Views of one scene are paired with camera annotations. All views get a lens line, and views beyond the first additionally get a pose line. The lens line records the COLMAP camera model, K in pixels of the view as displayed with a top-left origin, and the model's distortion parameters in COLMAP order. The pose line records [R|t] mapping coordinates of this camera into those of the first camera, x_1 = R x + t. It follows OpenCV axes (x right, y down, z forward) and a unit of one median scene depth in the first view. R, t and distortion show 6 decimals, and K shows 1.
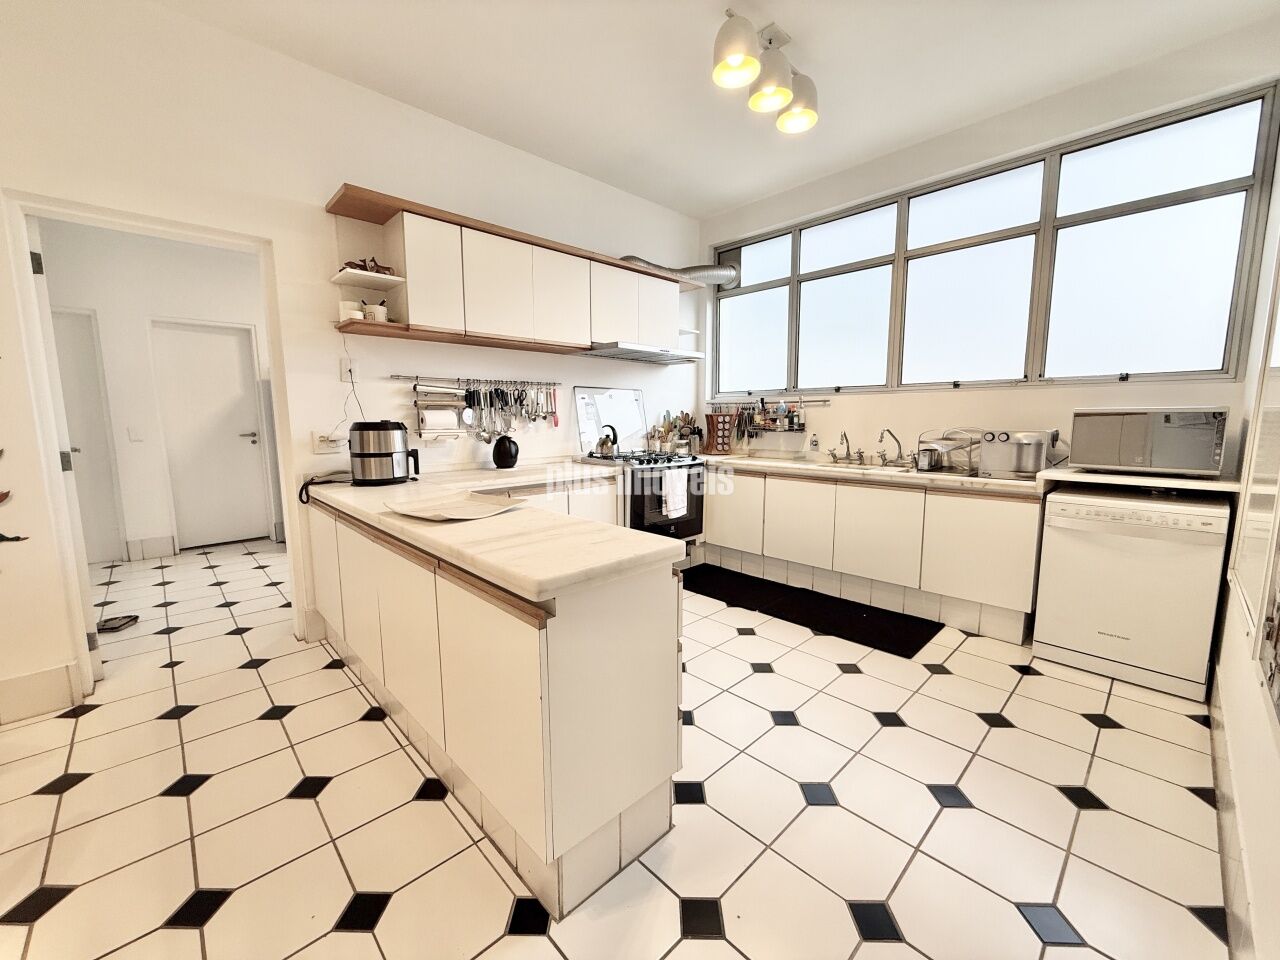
lens RADIAL K [[509.3, 0, 642.0], [0, 509.3, 482.3], [0, 0, 1]] dist [-0.005841, 0.000841]
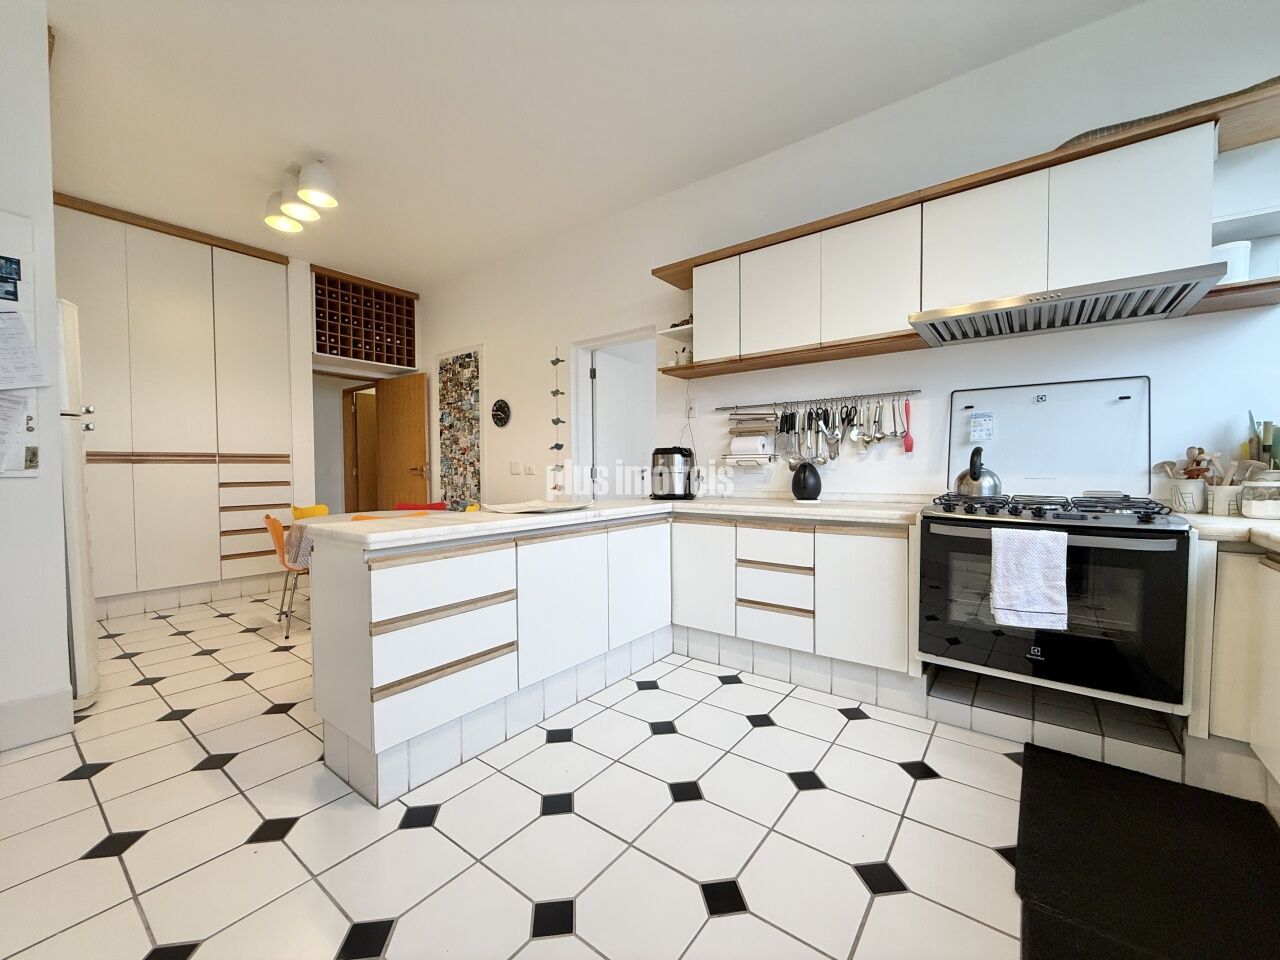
lens RADIAL K [[509.3, 0, 641.8], [0, 509.3, 484.0], [0, 0, 1]] dist [-0.005841, 0.000841]
pose [[0.154785, 0.035727, -0.987302, 0.510753], [-0.118949, 0.992750, 0.017276, -0.034718], [0.980761, 0.114765, 0.157913, 0.566086]]
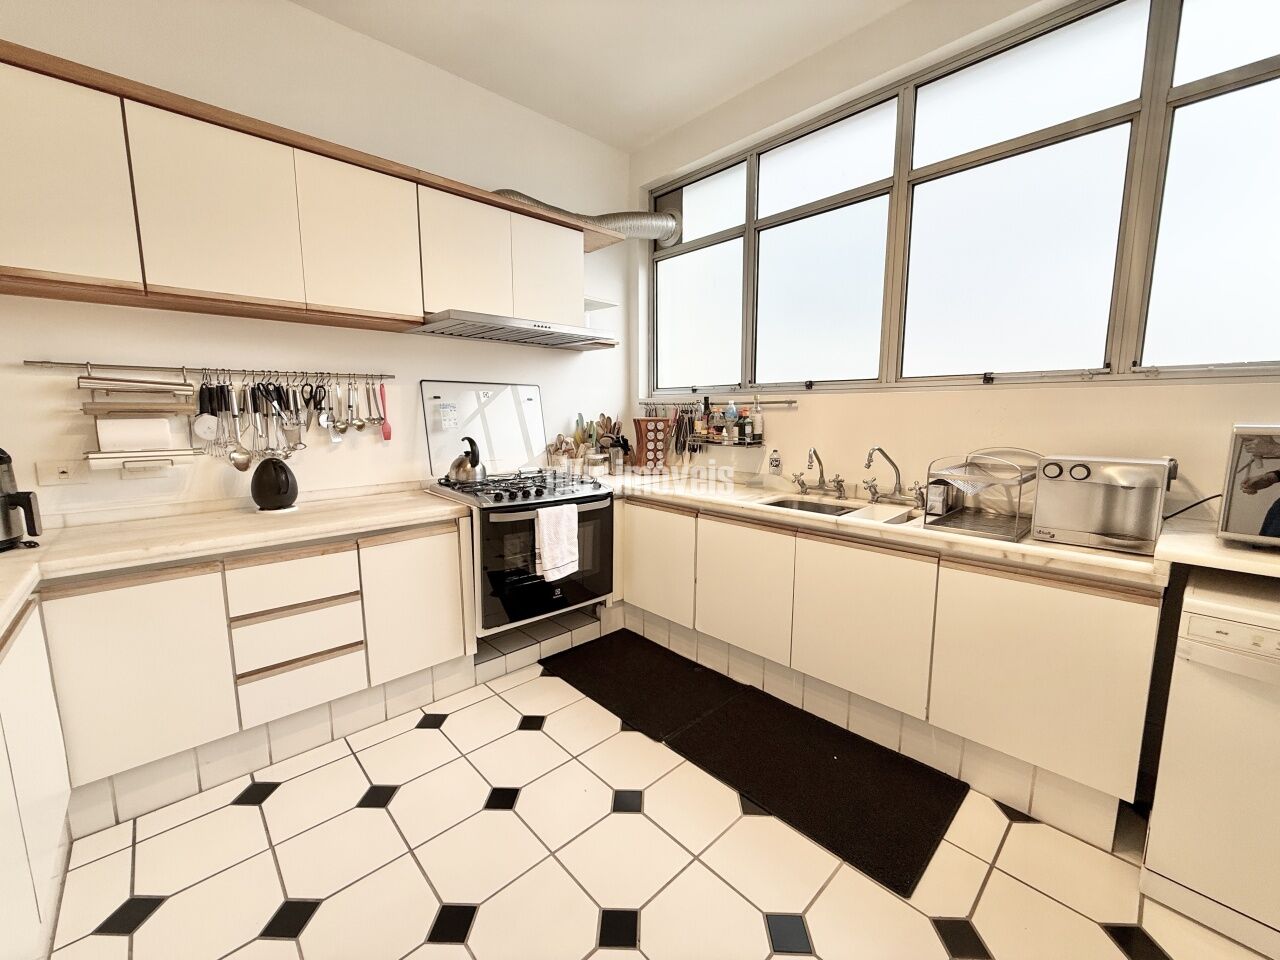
lens RADIAL K [[509.3, 0, 642.6], [0, 509.3, 481.7], [0, 0, 1]] dist [-0.005841, 0.000841]
pose [[0.999943, 0.004250, -0.009762, 0.189517], [-0.004142, 0.999930, 0.011096, -0.067063], [0.009808, -0.011054, 0.999891, 0.352106]]
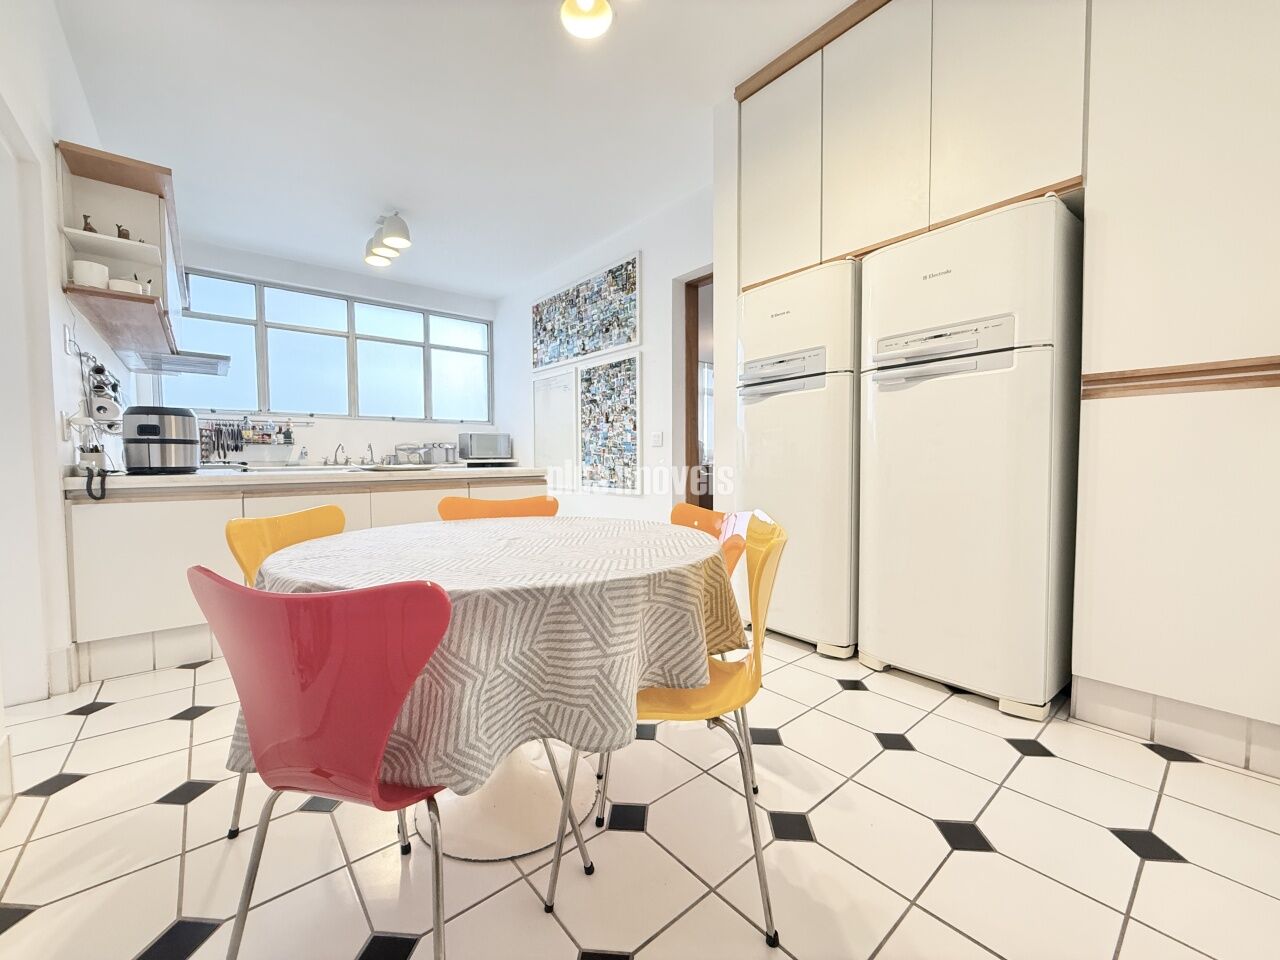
lens RADIAL K [[509.3, 0, 635.4], [0, 509.3, 480.0], [0, 0, 1]] dist [-0.005841, 0.000841]
pose [[0.066339, -0.038011, 0.997073, -1.057908], [0.135938, 0.990301, 0.028709, 0.080409], [-0.988494, 0.133636, 0.070862, 0.070515]]
